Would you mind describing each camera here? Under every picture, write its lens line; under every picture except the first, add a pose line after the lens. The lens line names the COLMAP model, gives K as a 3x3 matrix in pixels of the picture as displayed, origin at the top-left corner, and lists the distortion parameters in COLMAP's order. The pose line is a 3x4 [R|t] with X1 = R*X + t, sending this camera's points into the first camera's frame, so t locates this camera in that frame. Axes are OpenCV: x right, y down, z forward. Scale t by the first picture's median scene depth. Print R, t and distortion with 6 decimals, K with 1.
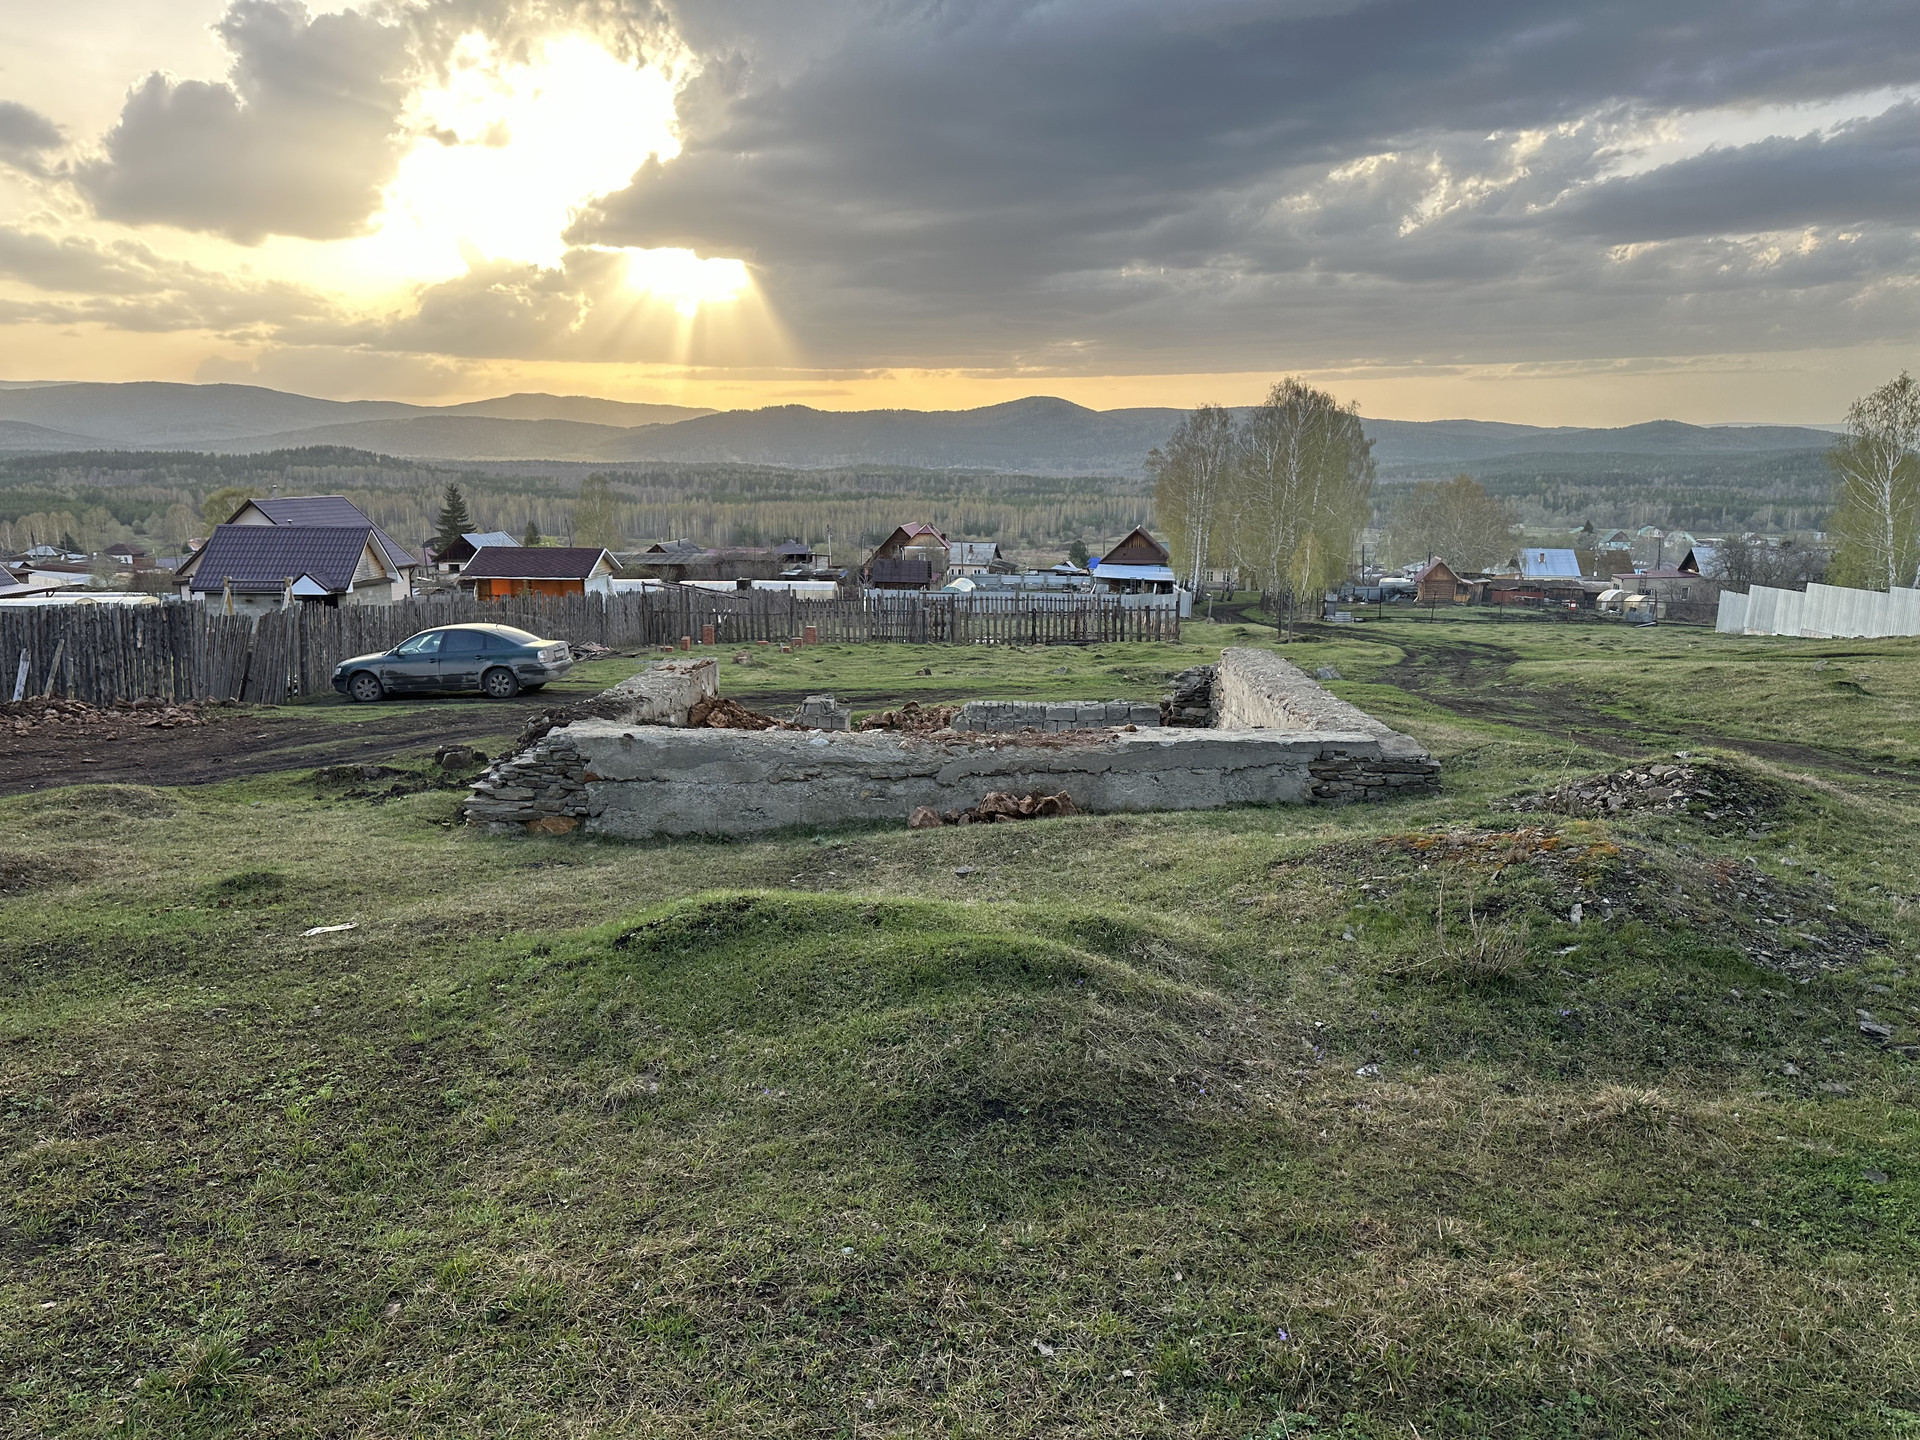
lens RADIAL K [[1333.0, 0, 962.6], [0, 1333.0, 724.7], [0, 0, 1]] dist [0.173453, -0.289138]
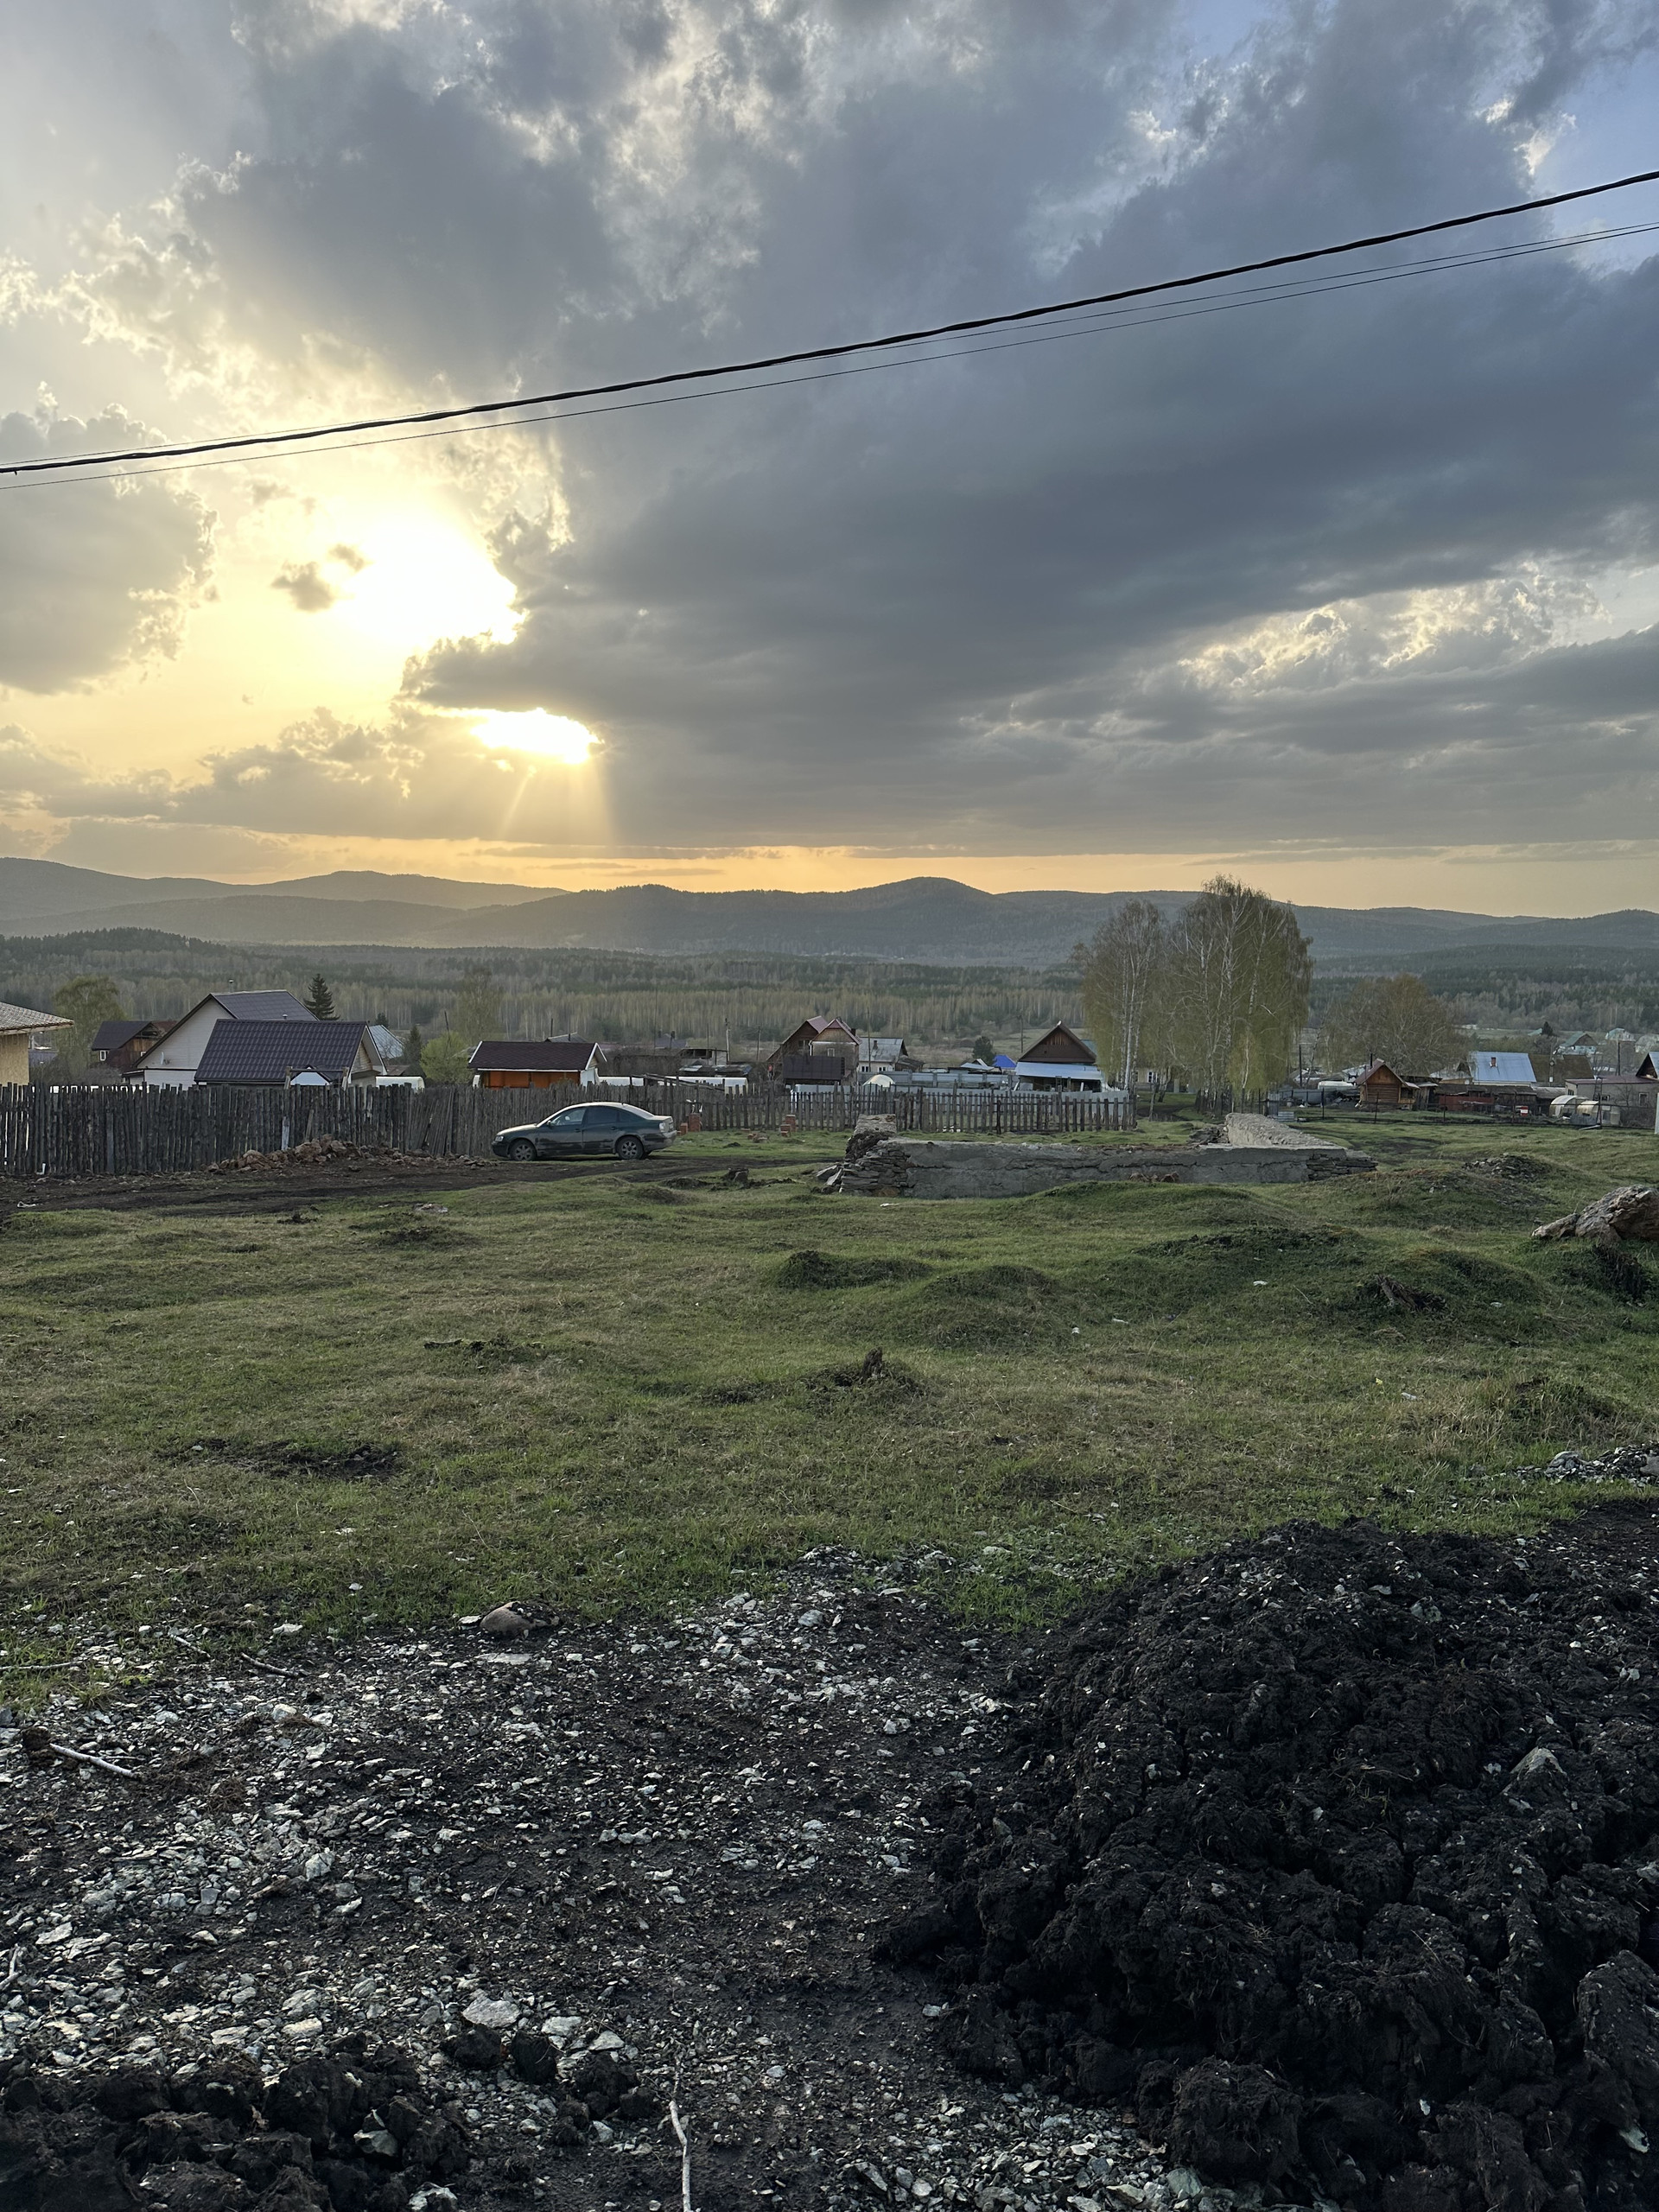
lens RADIAL K [[1535.7, 0, 834.0], [0, 1535.7, 1104.2], [0, 0, 1]] dist [0.173453, -0.289138]
pose [[0.999967, 0.007801, -0.002345, -0.015244], [-0.007983, 0.995716, -0.092121, 0.006084], [0.001617, 0.092136, 0.995745, -0.044665]]
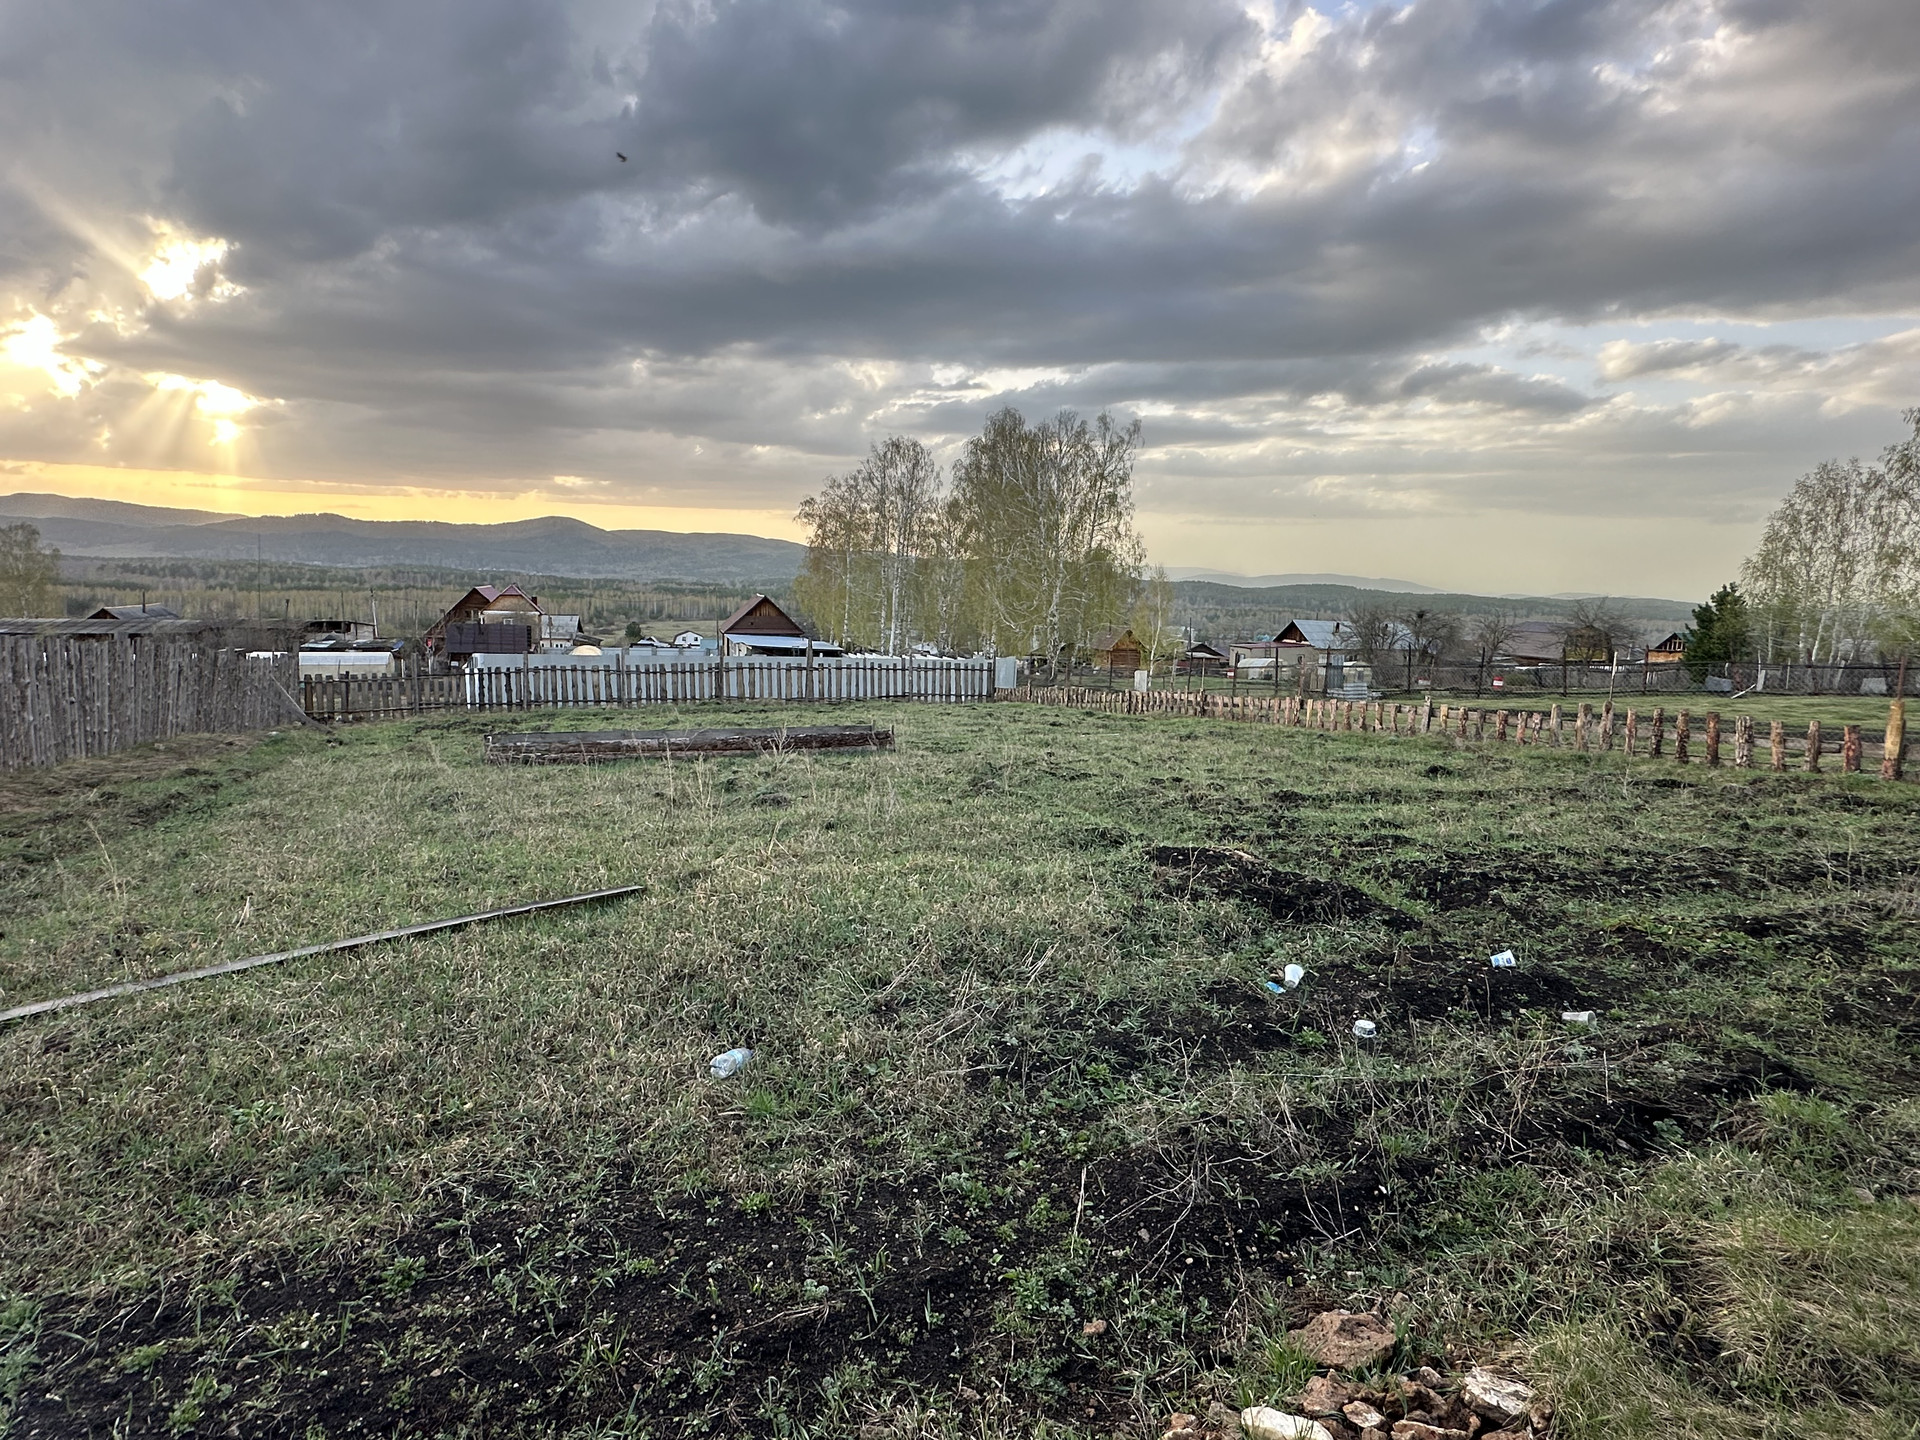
lens RADIAL K [[1003.6, 0, 960.0], [0, 1003.6, 720.0], [0, 0, 1]] dist [-0.007718, -0.001915]
pose [[0.906240, -0.034066, 0.421390, -0.024094], [0.054583, 0.997834, -0.036719, -0.018693], [-0.419226, 0.056277, 0.906136, 0.207687]]
